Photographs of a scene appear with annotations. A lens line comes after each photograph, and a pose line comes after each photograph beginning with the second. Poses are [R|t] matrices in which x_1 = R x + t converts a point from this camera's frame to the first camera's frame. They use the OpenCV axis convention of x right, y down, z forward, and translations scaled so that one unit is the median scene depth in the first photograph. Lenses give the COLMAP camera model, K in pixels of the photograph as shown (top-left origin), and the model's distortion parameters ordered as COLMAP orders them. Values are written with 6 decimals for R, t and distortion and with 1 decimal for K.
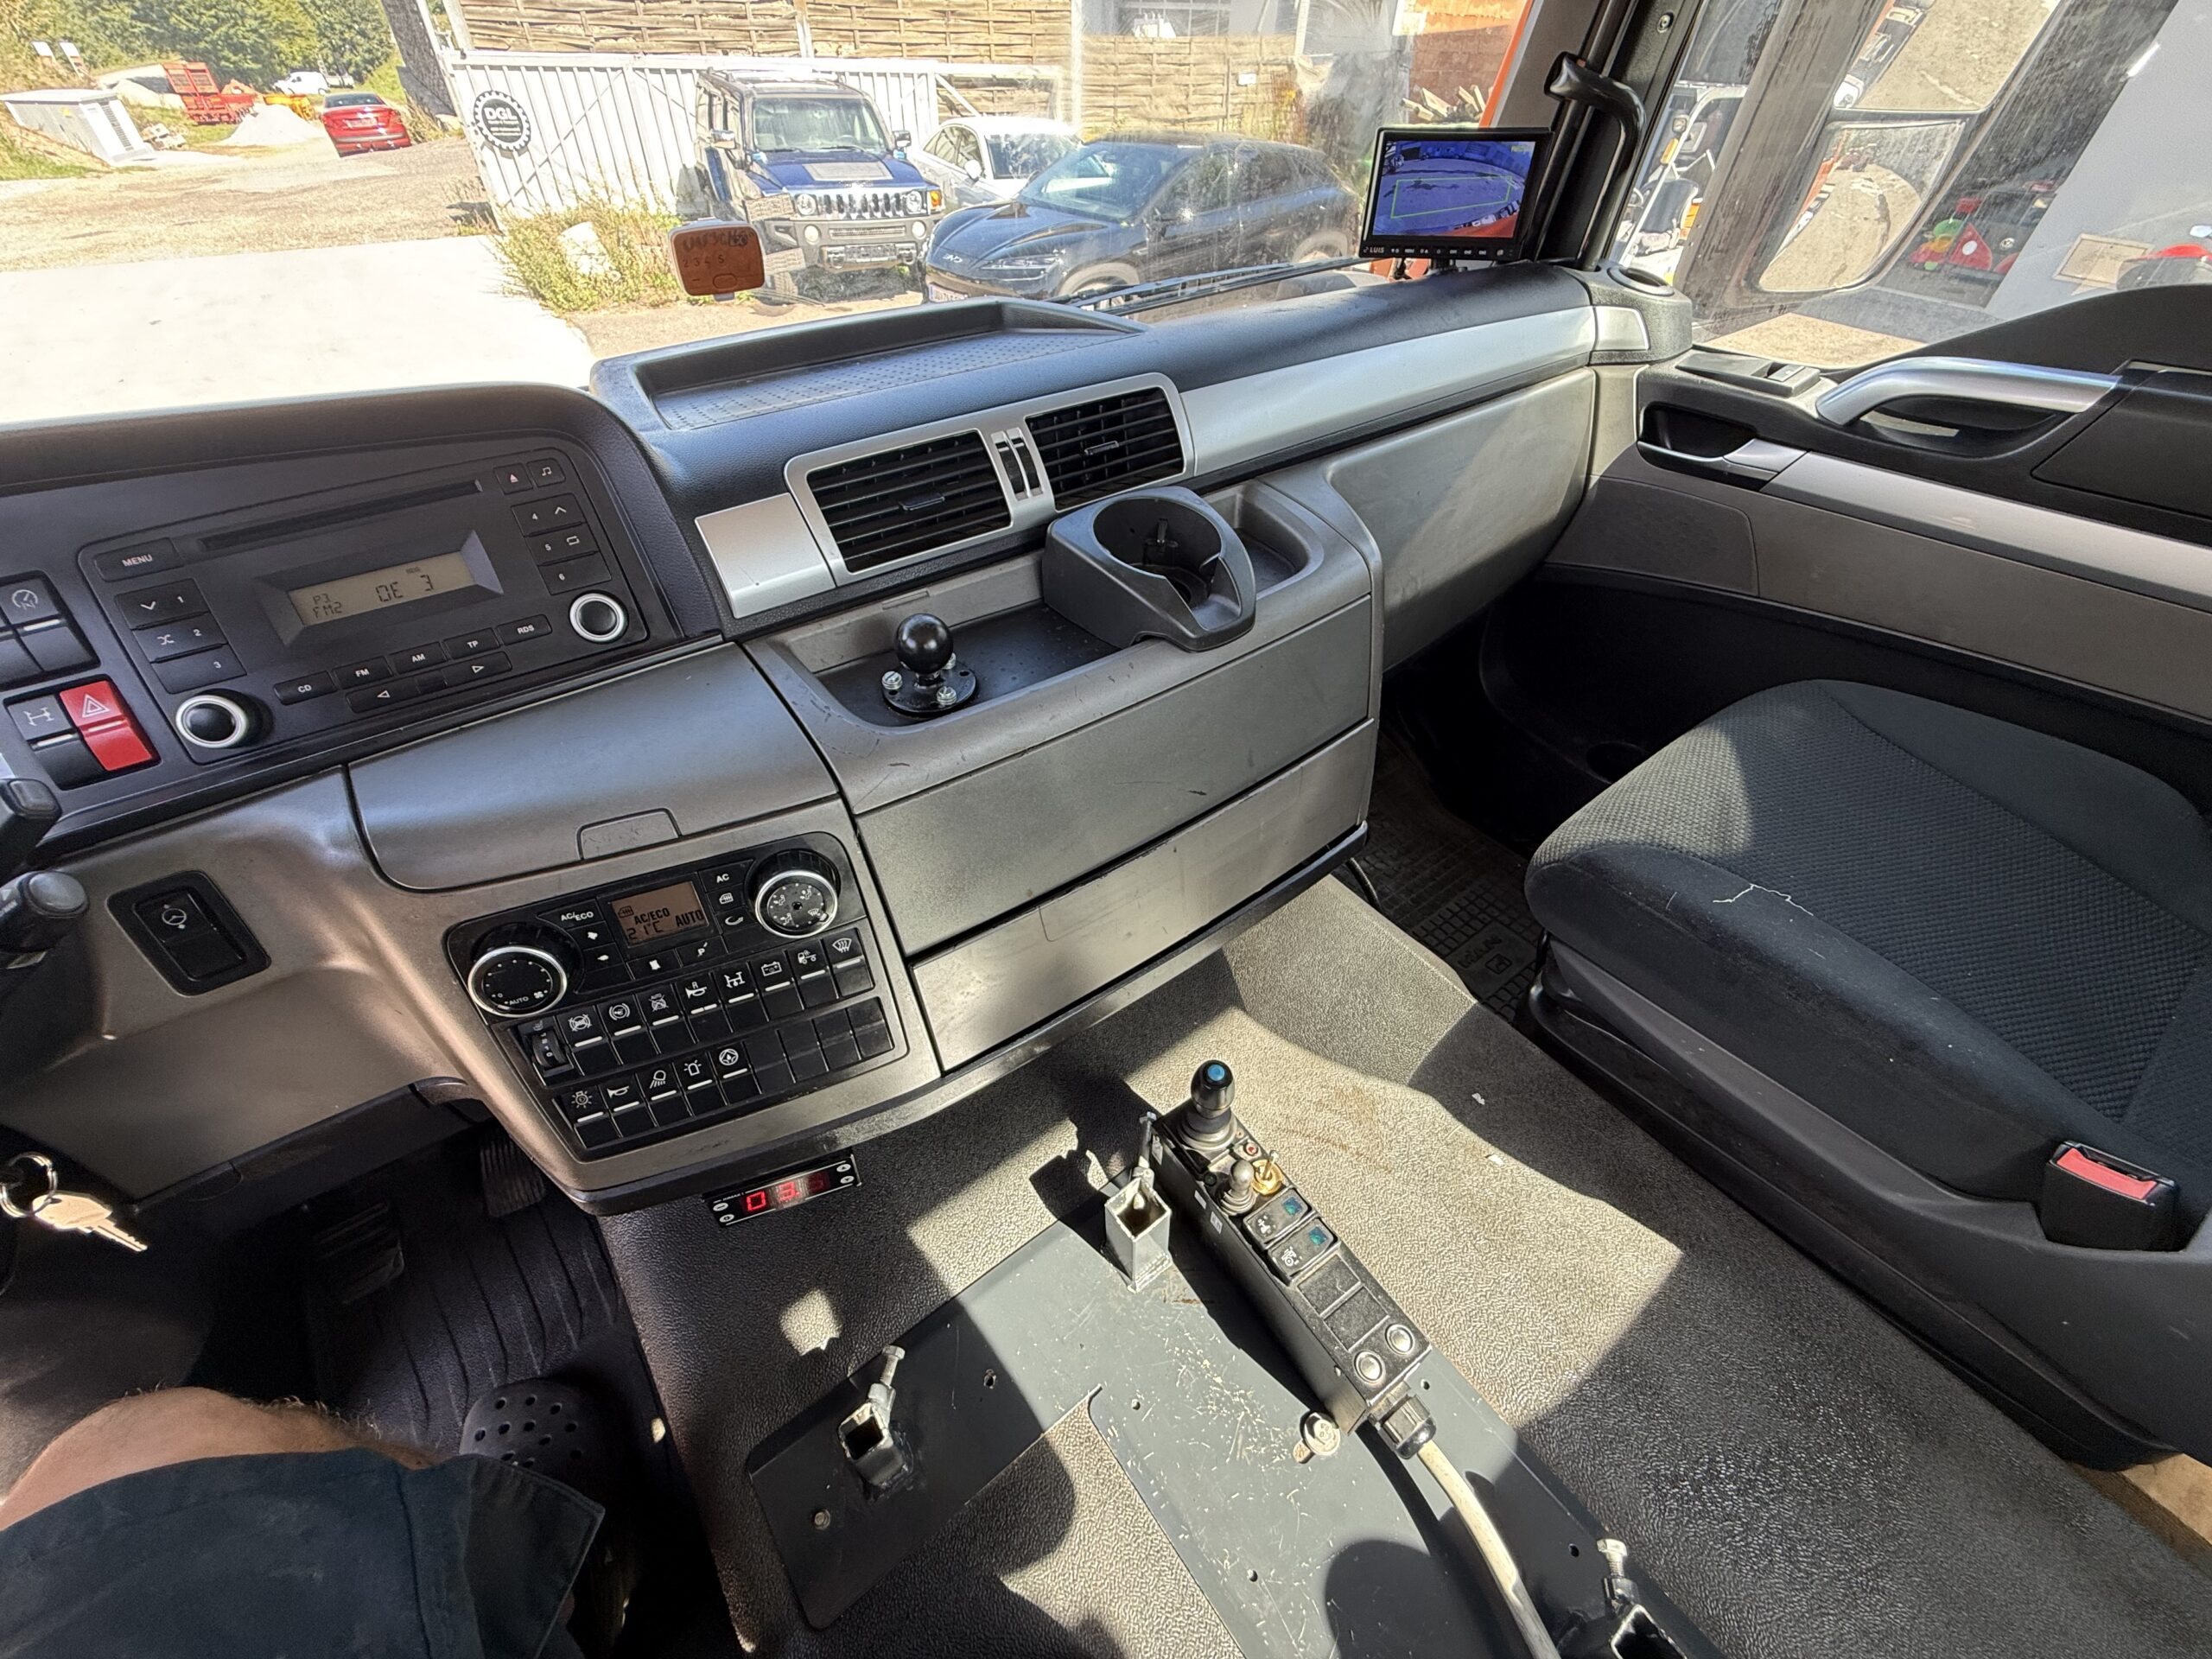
lens RADIAL K [[887.8, 0, 1102.8], [0, 887.8, 822.8], [0, 0, 1]] dist [0.000484, 0.000127]
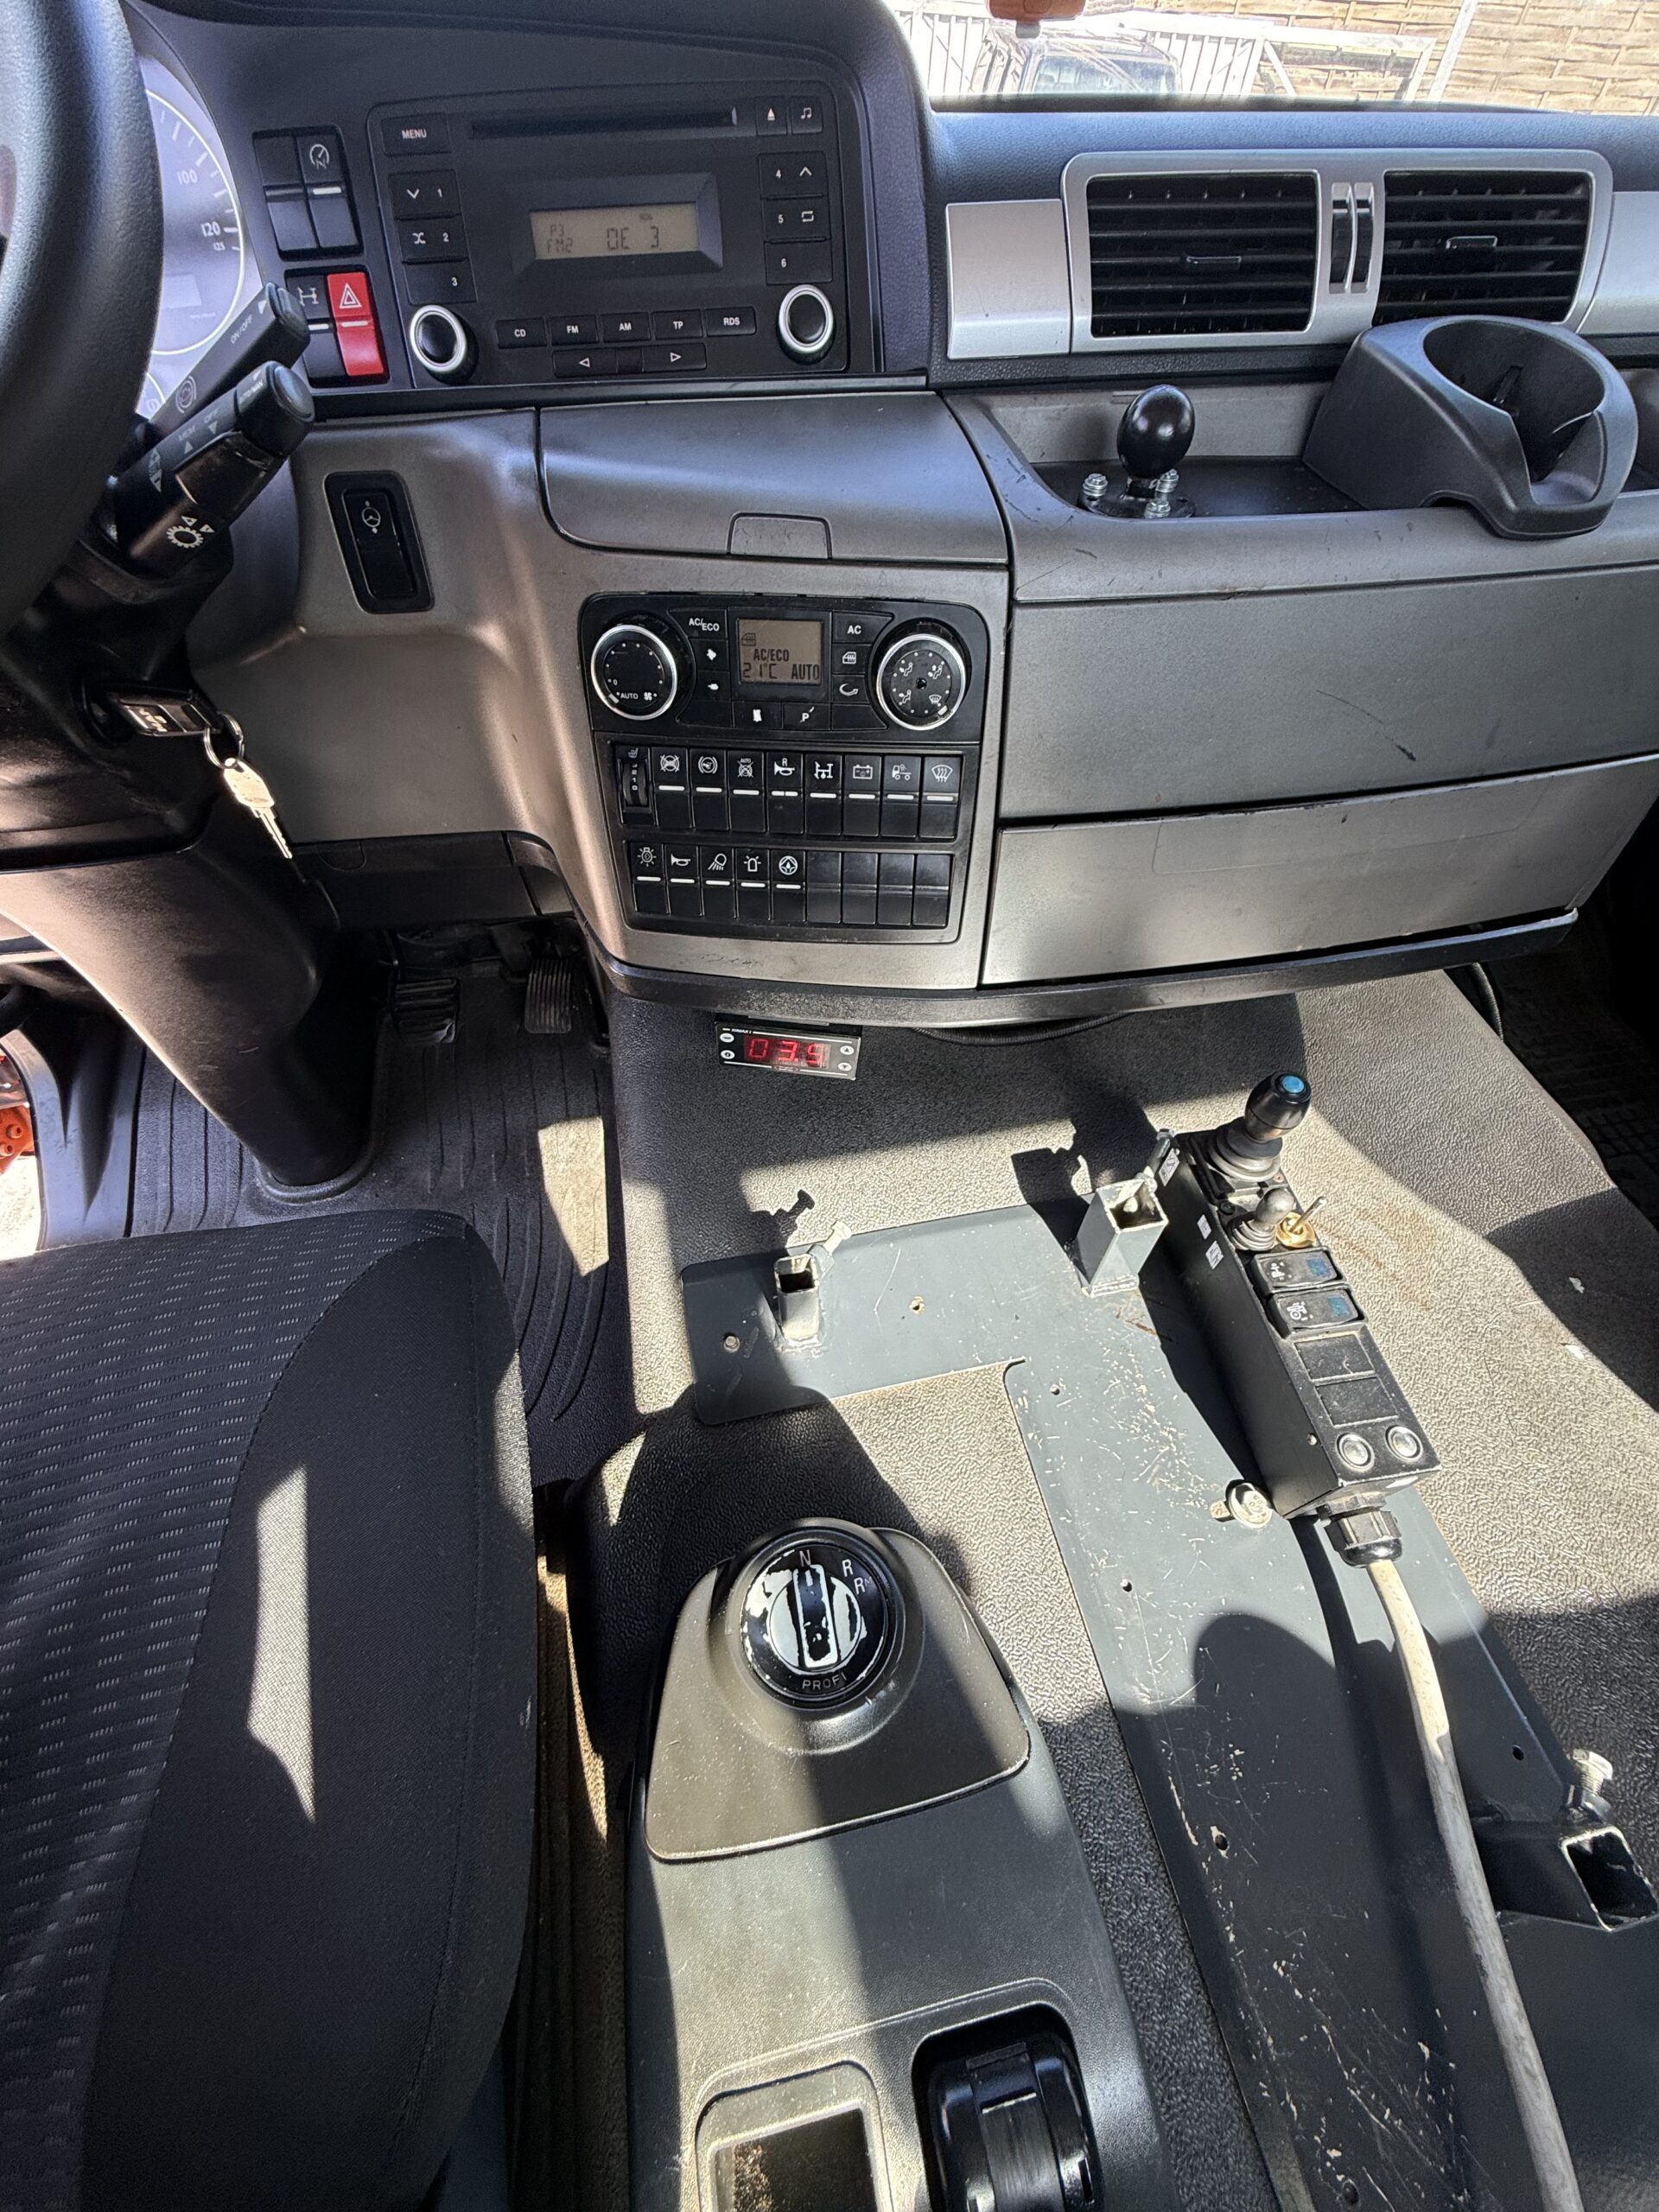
lens RADIAL K [[887.8, 0, 832.7], [0, 887.8, 1100.0], [0, 0, 1]] dist [0.000484, 0.000127]
pose [[0.902520, 0.351374, -0.248987, -0.045665], [-0.305654, 0.929940, 0.204418, 0.240099], [0.303370, -0.108387, 0.946688, 0.075862]]
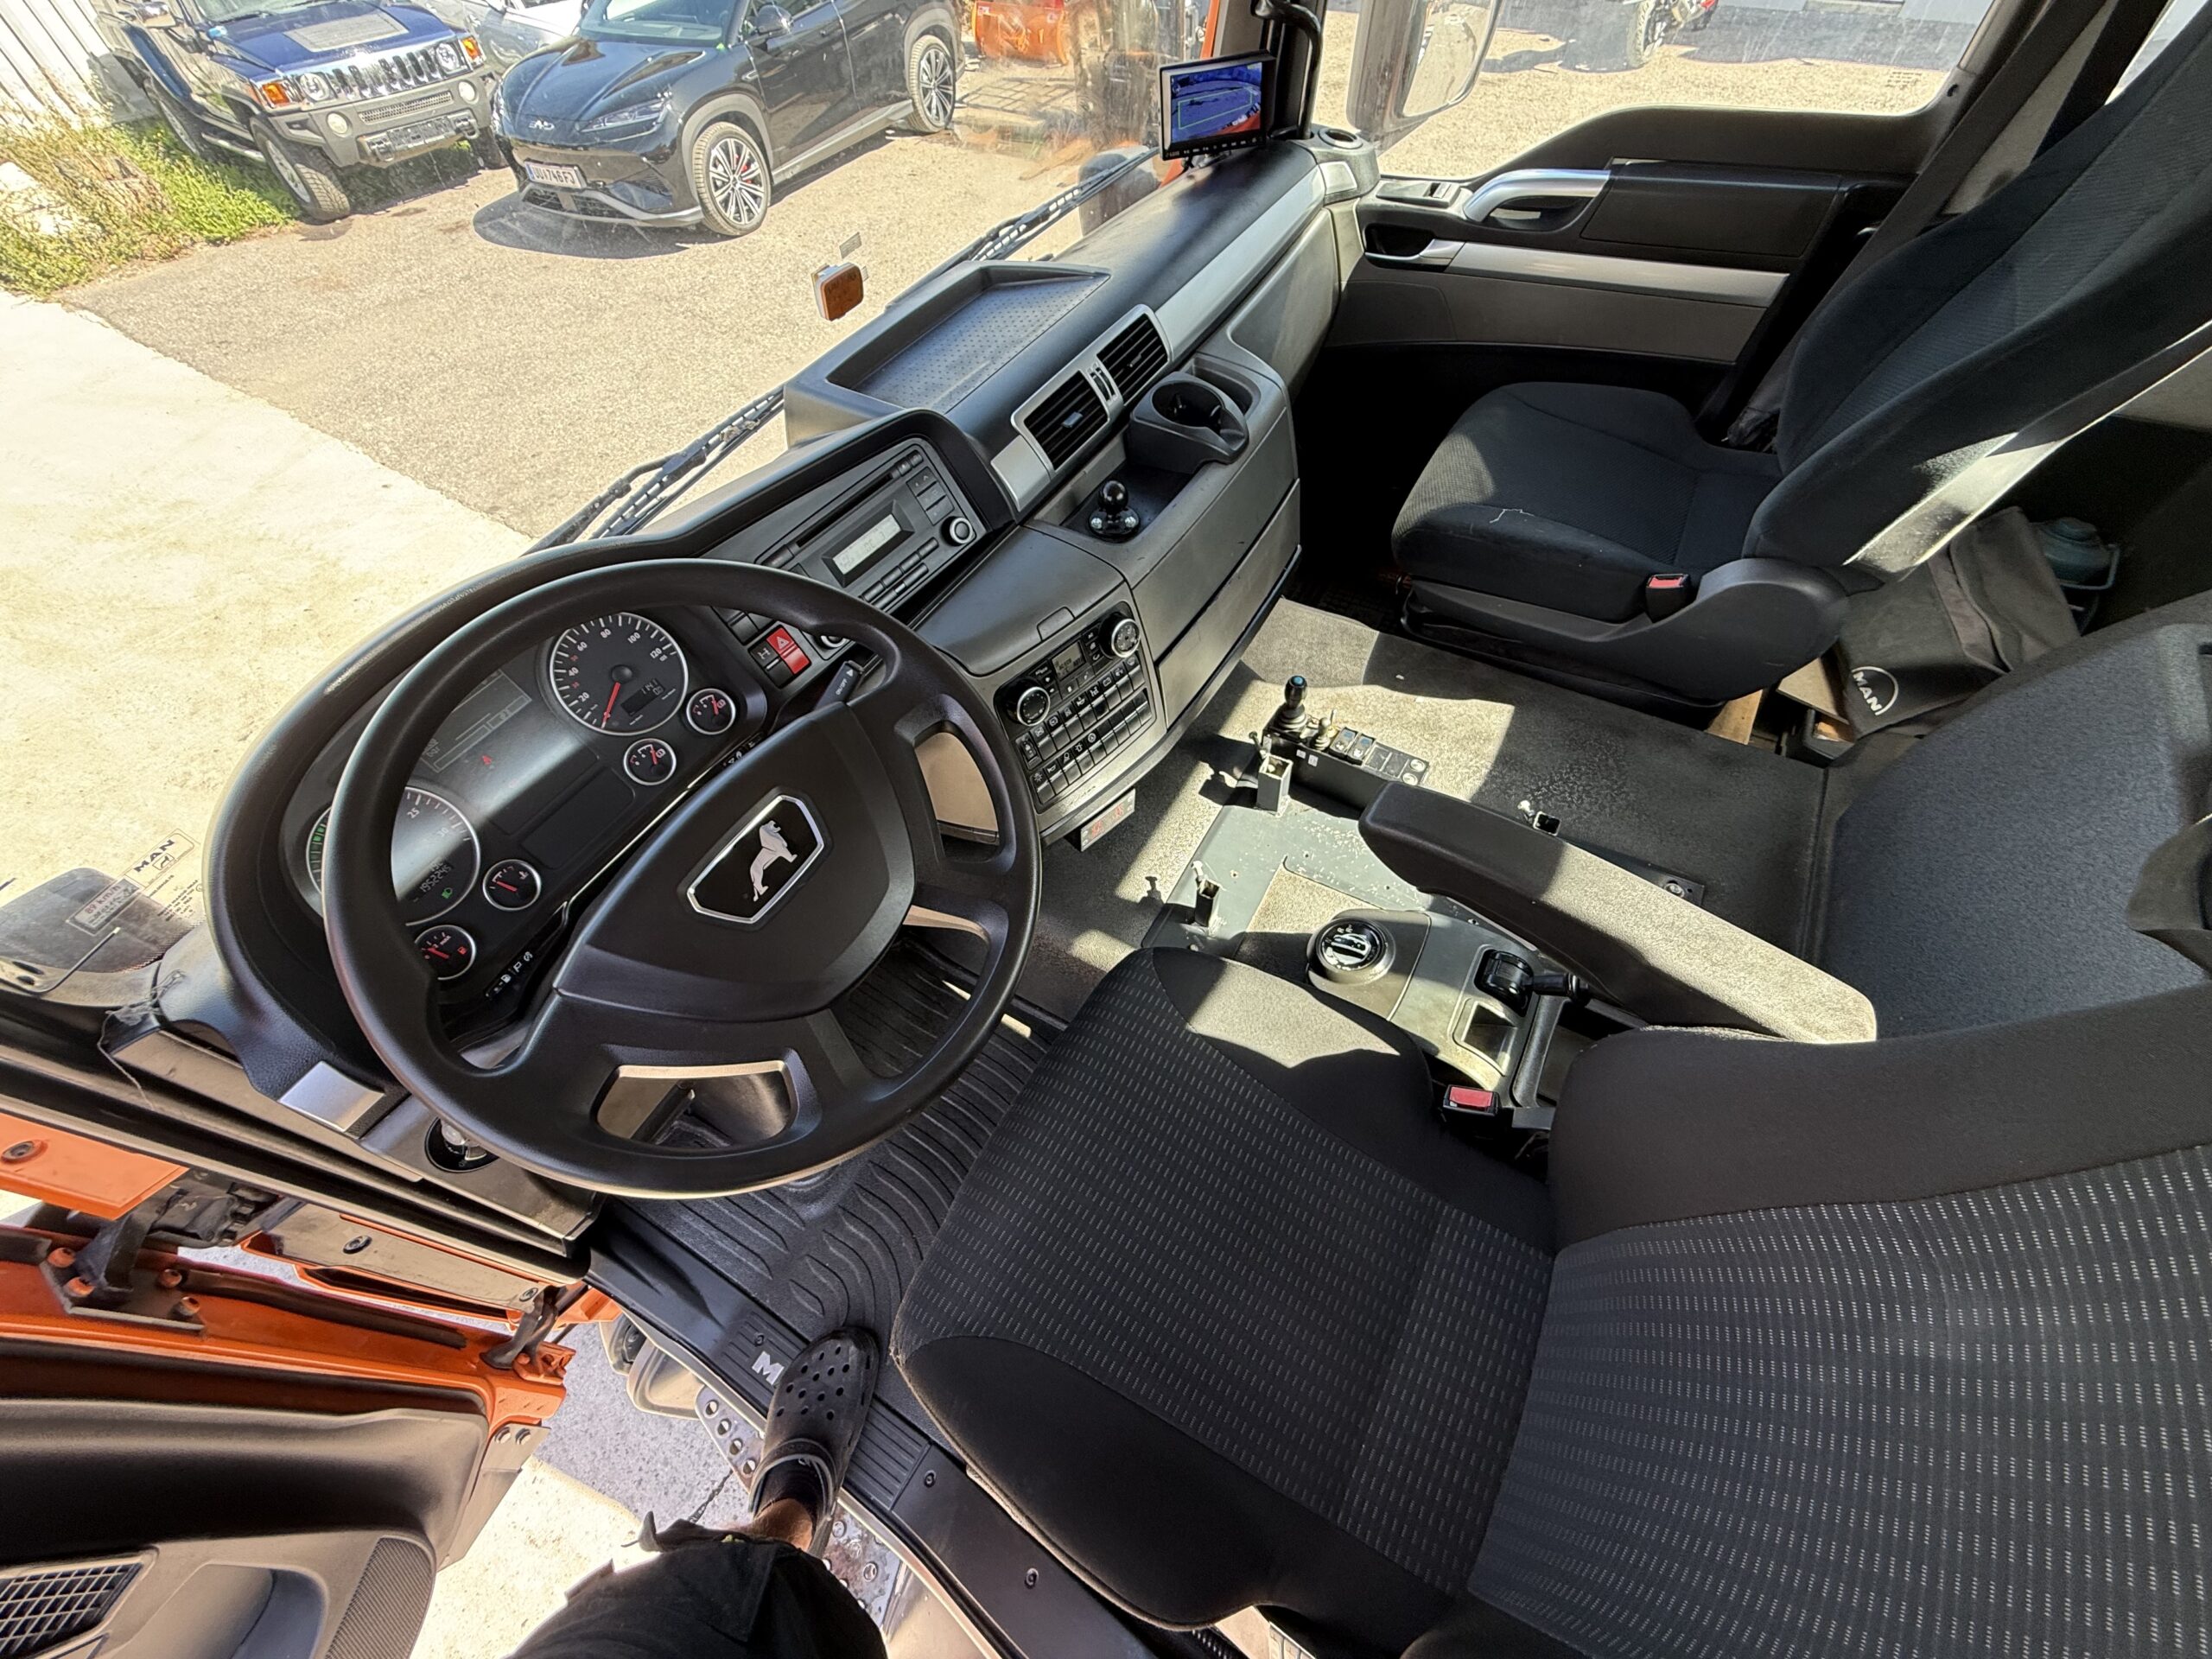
lens RADIAL K [[891.7, 0, 1103.0], [0, 891.7, 827.2], [0, 0, 1]] dist [-0.001119, -0.000442]
pose [[0.917599, -0.349545, 0.189288, -0.695440], [0.311736, 0.928243, 0.202942, 0.048130], [-0.246642, -0.127211, 0.960721, -0.752580]]
